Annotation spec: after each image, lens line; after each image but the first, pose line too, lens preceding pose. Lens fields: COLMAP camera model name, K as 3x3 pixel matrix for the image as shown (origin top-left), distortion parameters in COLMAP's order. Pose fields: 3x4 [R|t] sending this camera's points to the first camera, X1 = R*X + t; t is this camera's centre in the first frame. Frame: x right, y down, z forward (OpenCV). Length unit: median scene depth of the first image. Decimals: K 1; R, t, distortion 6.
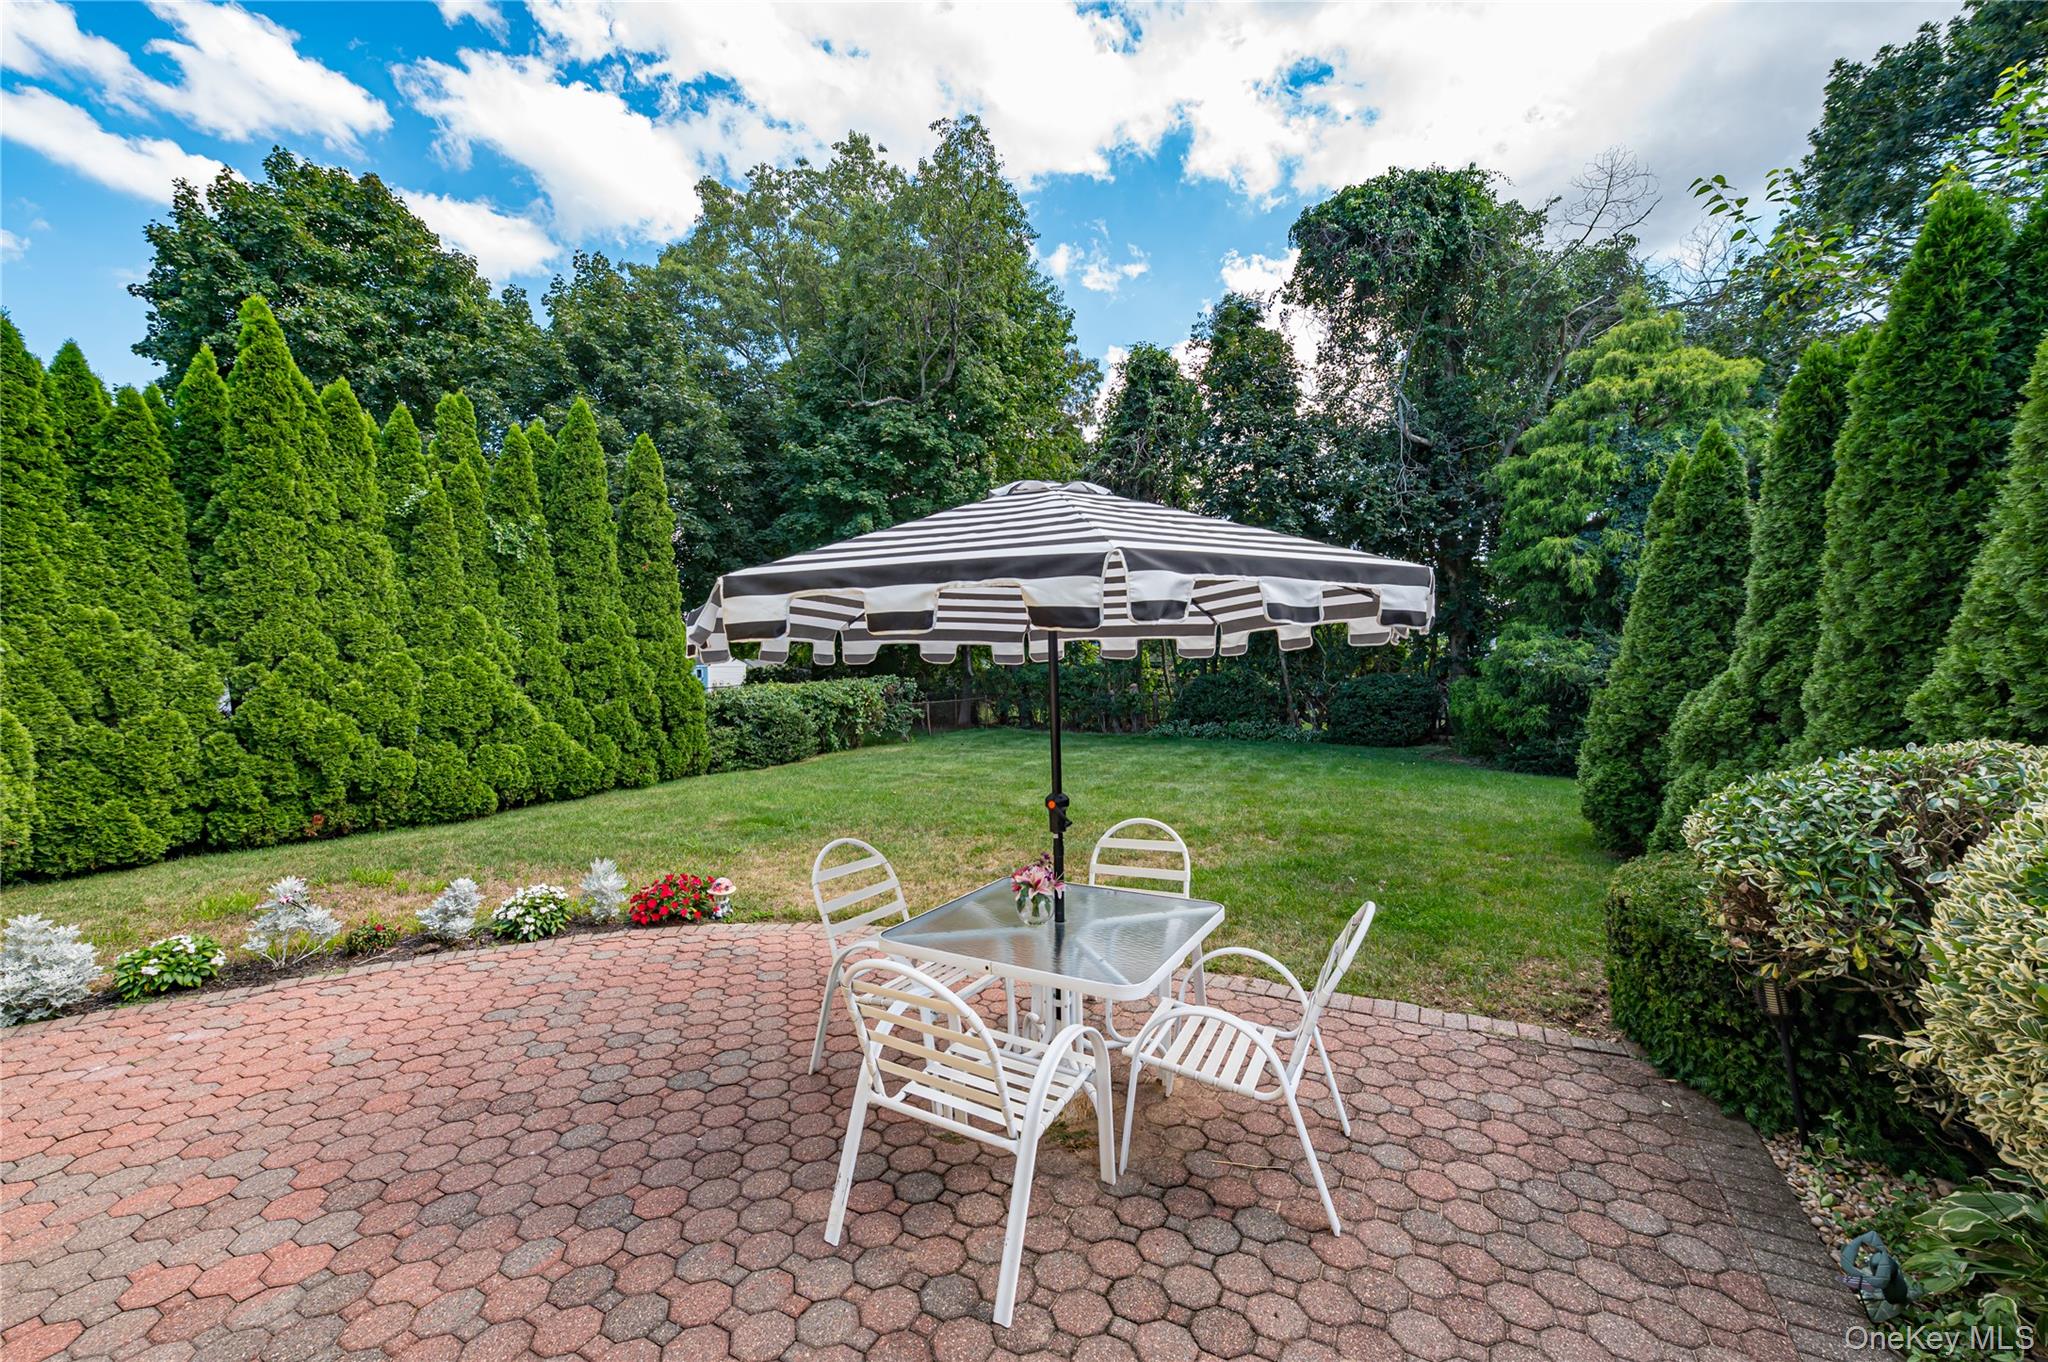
lens RADIAL K [[821.6, 0, 1019.0], [0, 821.6, 683.2], [0, 0, 1]] dist [-0.006434, -0.001685]
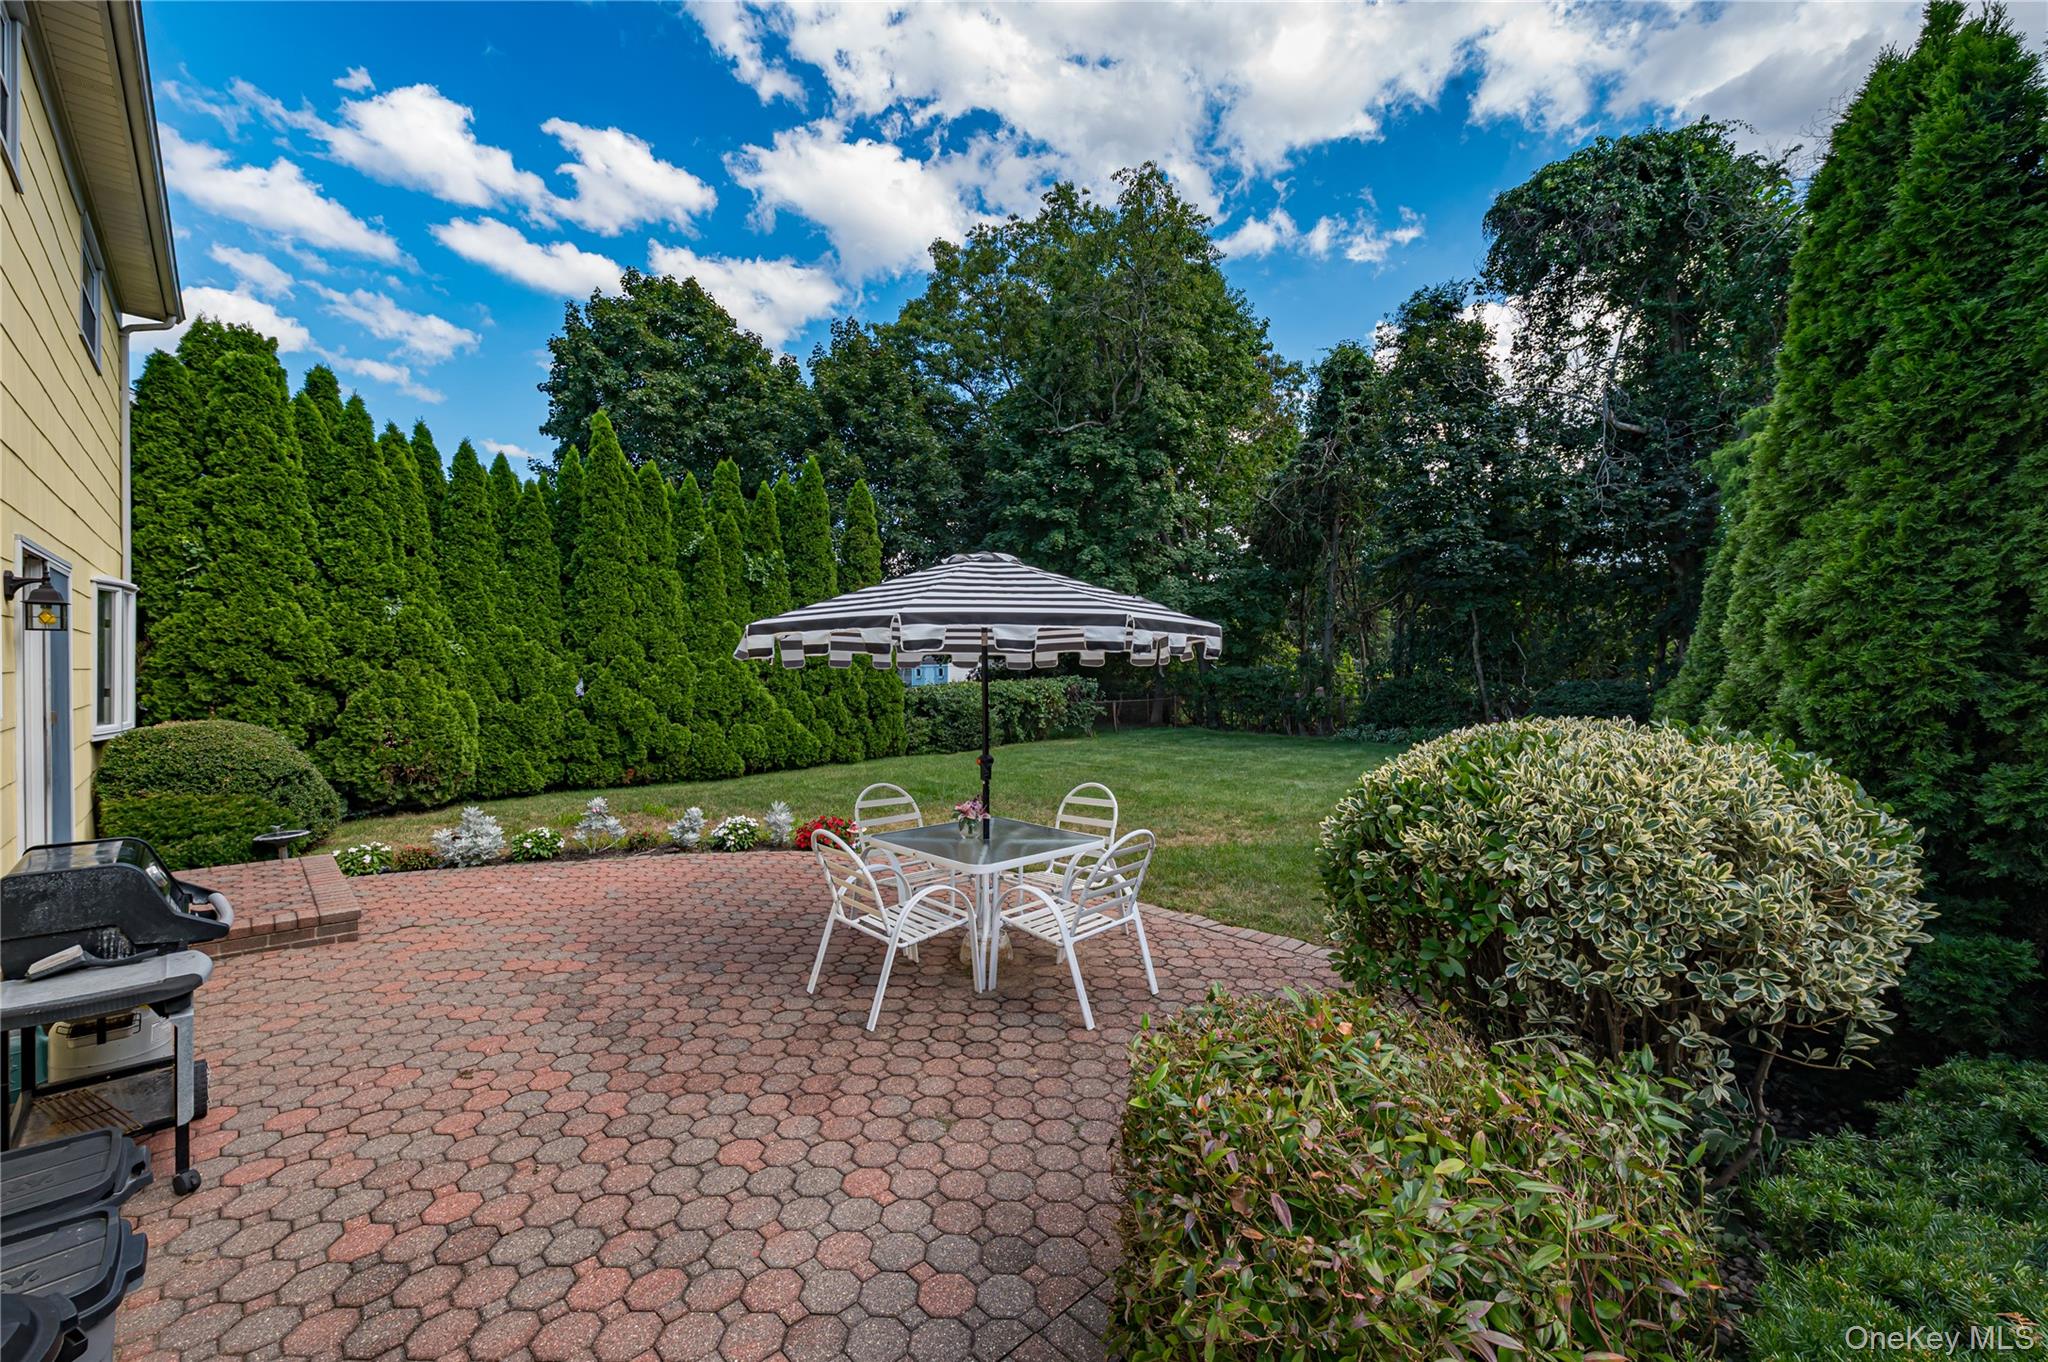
lens RADIAL K [[821.6, 0, 1009.6], [0, 821.6, 677.6], [0, 0, 1]] dist [-0.006434, -0.001685]
pose [[0.952590, 0.011848, -0.304025, 0.125070], [-0.013984, 0.999890, -0.004850, -0.000619], [0.303934, 0.008871, 0.952652, -0.100884]]
